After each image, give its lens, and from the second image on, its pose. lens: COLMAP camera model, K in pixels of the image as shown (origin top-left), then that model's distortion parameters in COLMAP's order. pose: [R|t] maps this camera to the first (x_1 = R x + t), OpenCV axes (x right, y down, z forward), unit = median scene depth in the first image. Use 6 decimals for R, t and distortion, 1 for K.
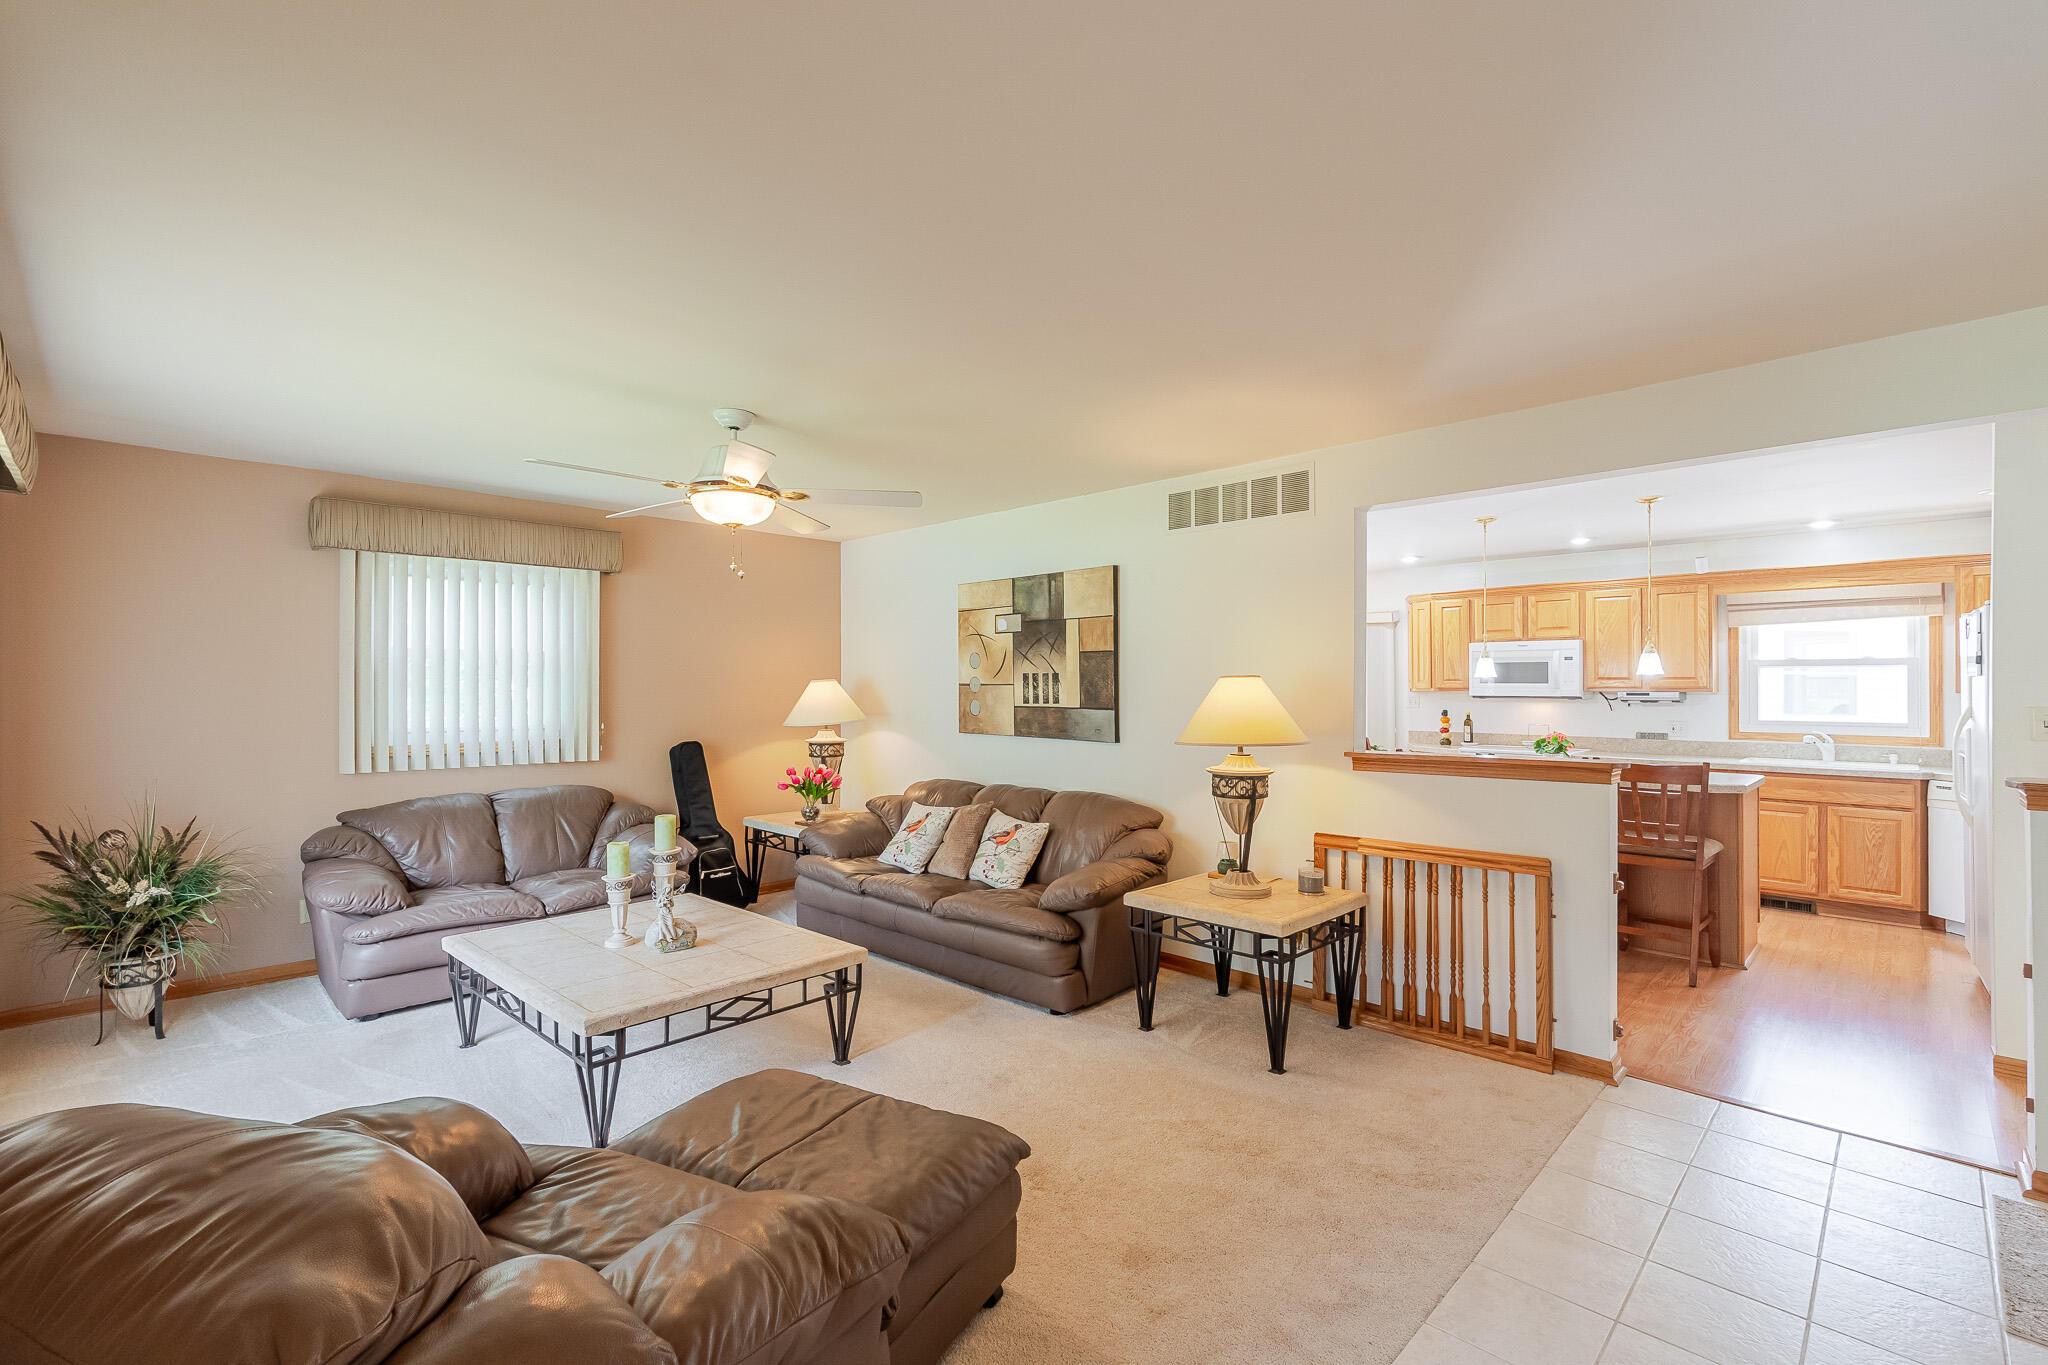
lens RADIAL K [[908.0, 0, 1024.0], [0, 908.0, 682.5], [0, 0, 1]] dist [-0.000981, -0.000127]
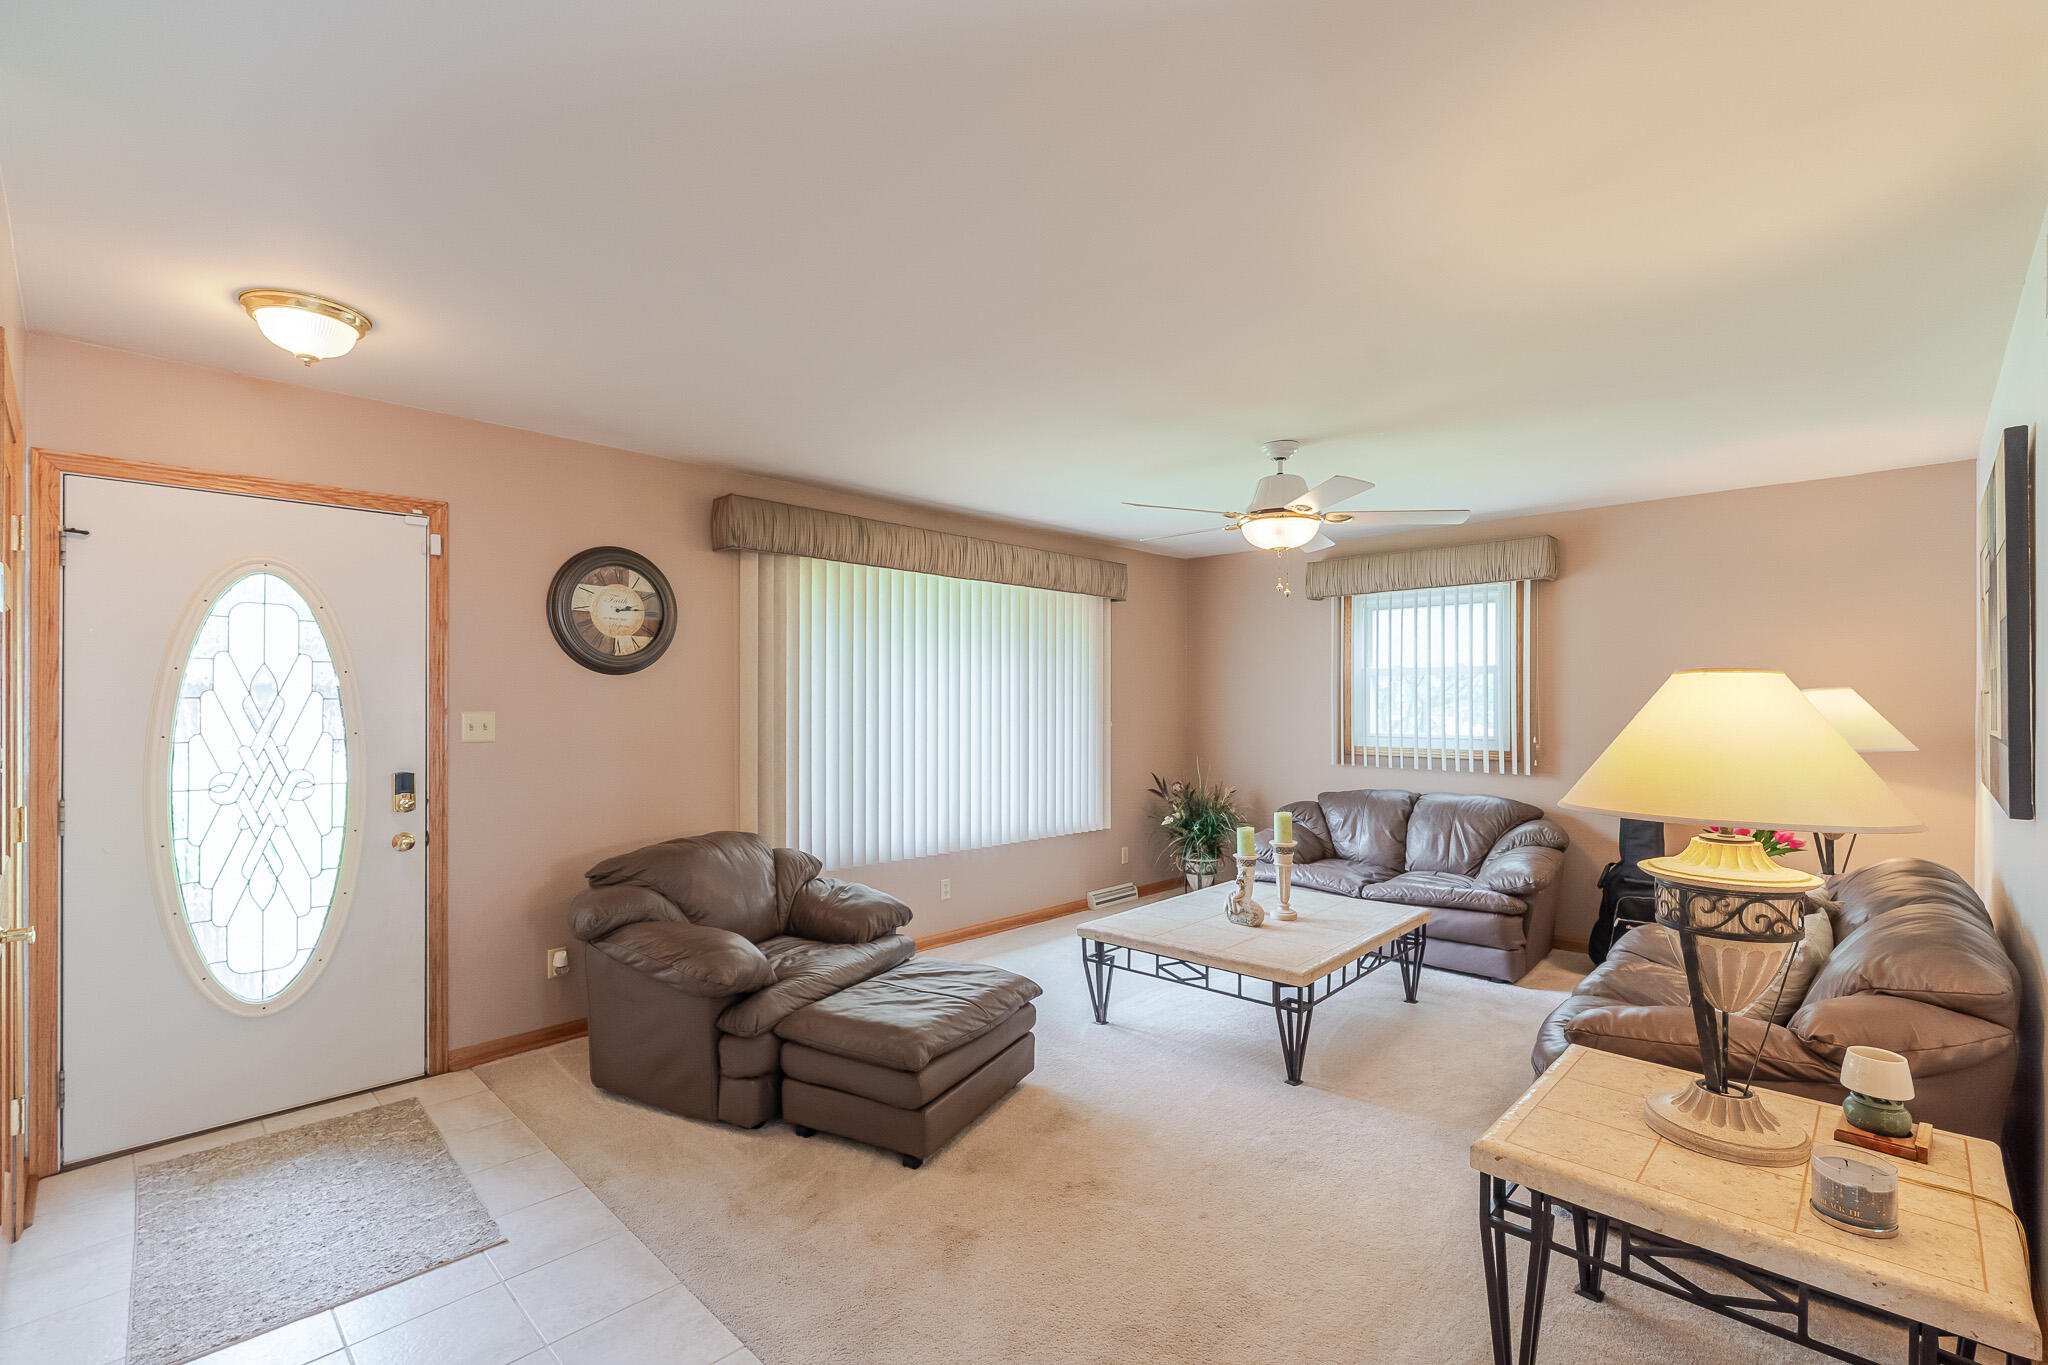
lens RADIAL K [[914.2, 0, 1038.0], [0, 914.2, 691.1], [0, 0, 1]] dist [-0.002583, -0.000239]
pose [[0.010489, -0.012571, -0.999866, 0.548694], [0.003323, 0.999916, -0.012537, 0.006513], [0.999939, -0.003191, 0.010529, 0.502380]]
